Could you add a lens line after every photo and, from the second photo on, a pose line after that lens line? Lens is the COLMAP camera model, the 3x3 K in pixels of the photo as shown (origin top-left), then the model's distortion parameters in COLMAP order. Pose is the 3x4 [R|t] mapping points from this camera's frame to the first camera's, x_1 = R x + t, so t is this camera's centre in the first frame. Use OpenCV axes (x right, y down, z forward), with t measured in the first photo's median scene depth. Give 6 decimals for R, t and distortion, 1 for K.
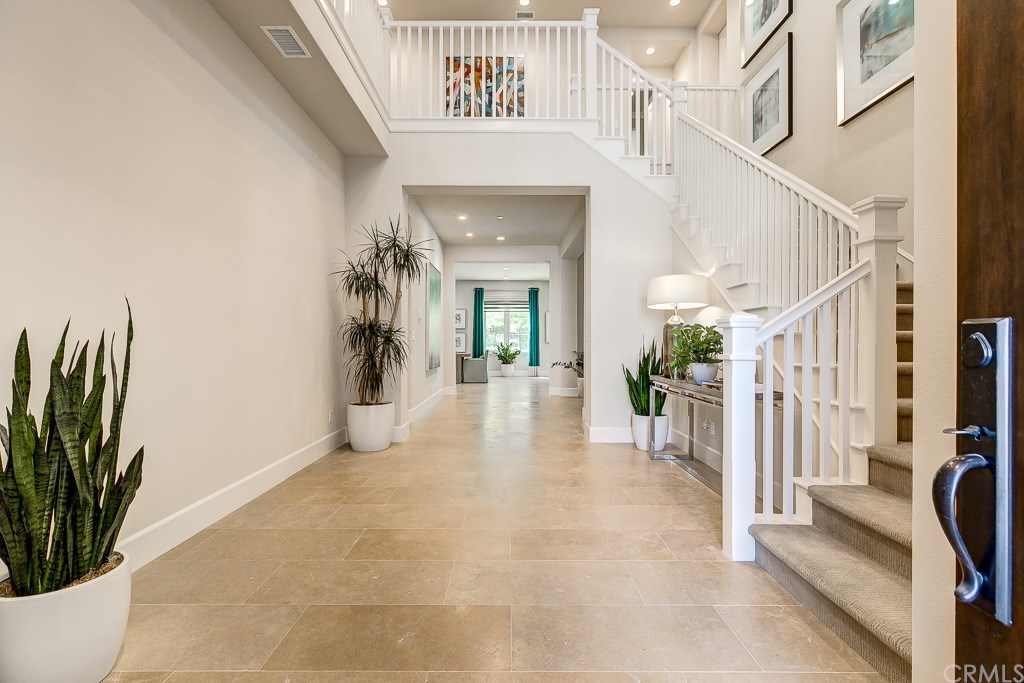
lens RADIAL K [[503.6, 0, 506.1], [0, 503.6, 342.9], [0, 0, 1]] dist [-0.006227, -0.000339]
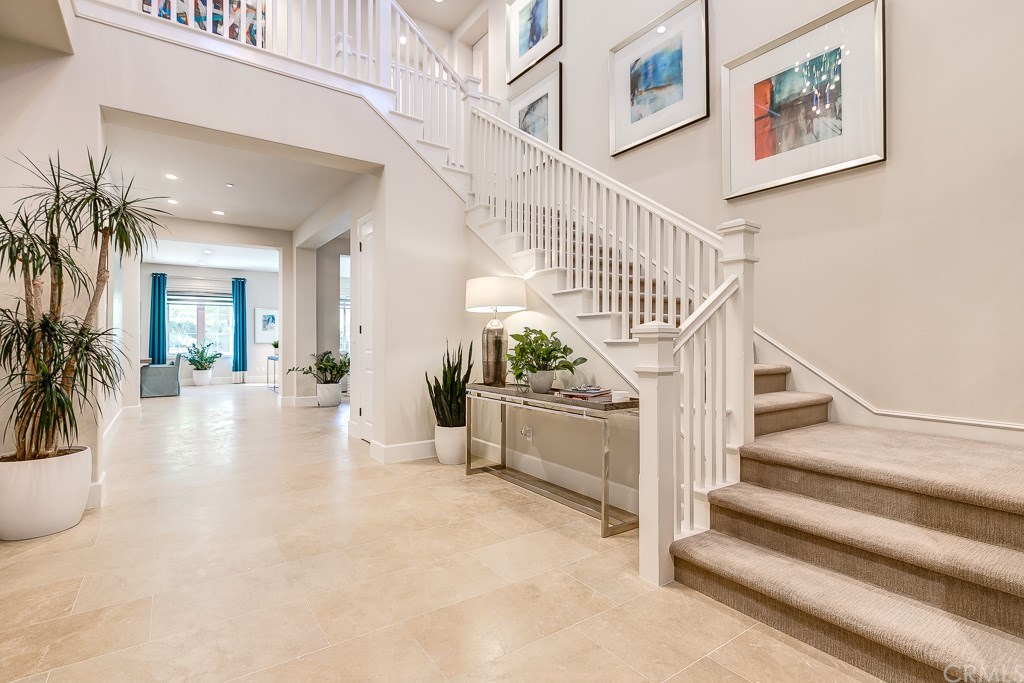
lens RADIAL K [[494.1, 0, 514.1], [0, 494.1, 336.8], [0, 0, 1]] dist [0.002963, -0.001470]
pose [[0.816502, 0.002011, 0.577339, -0.104985], [0.002610, 0.999971, -0.007174, -0.009470], [-0.577337, 0.007365, 0.816473, 0.136495]]
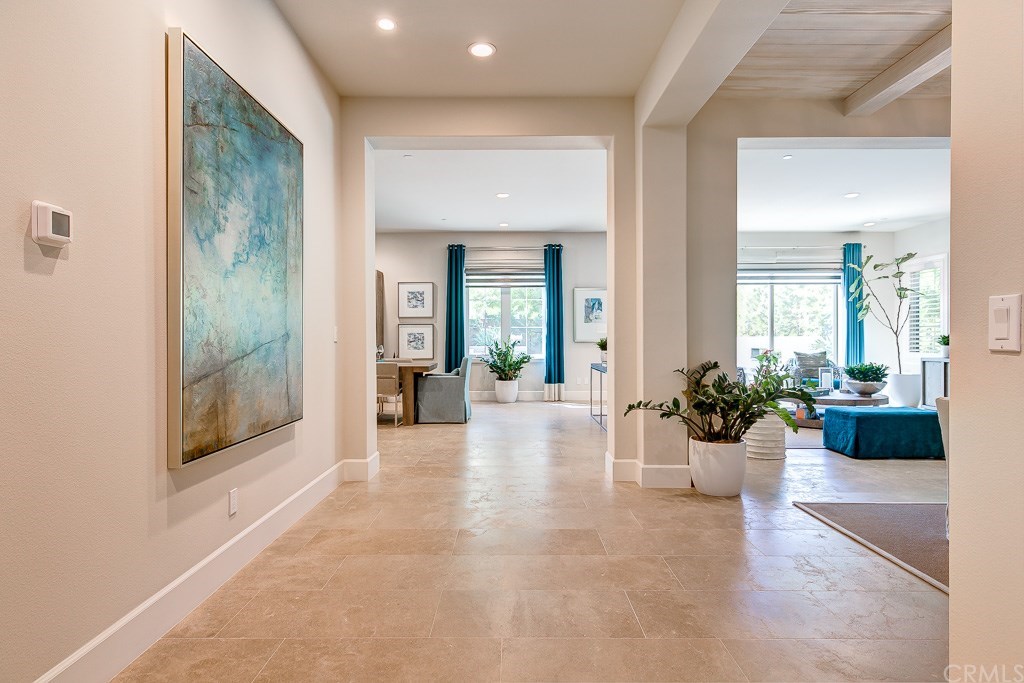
lens RADIAL K [[574.0, 0, 508.5], [0, 574.0, 338.0], [0, 0, 1]] dist [-0.000281, 0.000009]
pose [[0.999996, -0.002758, -0.000127, 0.010316], [0.002758, 0.999996, -0.000367, -0.009674], [0.000128, 0.000367, 1.000000, 0.798300]]
